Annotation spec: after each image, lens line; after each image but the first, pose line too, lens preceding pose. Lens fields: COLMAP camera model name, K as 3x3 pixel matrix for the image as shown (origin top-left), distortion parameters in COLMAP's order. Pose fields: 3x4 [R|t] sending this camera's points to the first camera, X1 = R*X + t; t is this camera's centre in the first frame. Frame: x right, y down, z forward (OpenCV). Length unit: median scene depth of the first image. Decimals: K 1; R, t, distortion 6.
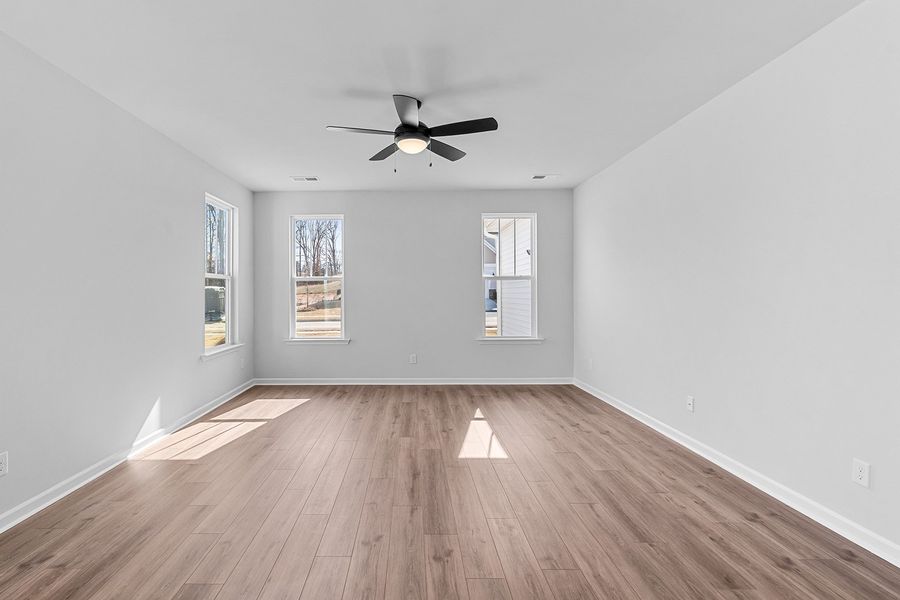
lens RADIAL K [[399.4, 0, 439.4], [0, 399.4, 295.1], [0, 0, 1]] dist [-0.000459, -0.000369]
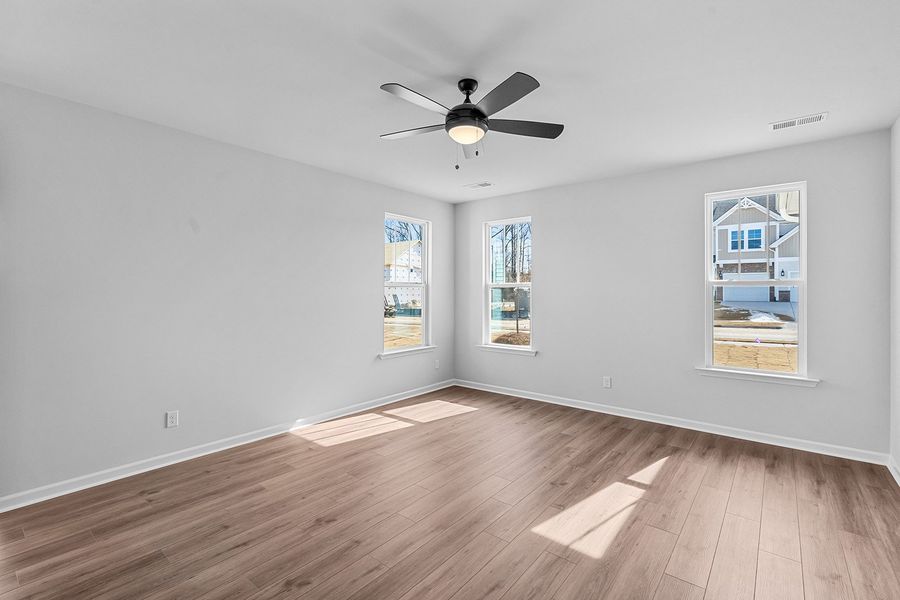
lens RADIAL K [[406.7, 0, 450.5], [0, 406.7, 291.8], [0, 0, 1]] dist [-0.002655, -0.000414]
pose [[0.778782, 0.005124, -0.627274, 0.237697], [-0.011754, 0.999910, -0.006426, -0.019062], [0.627184, 0.012377, 0.778773, 0.166551]]
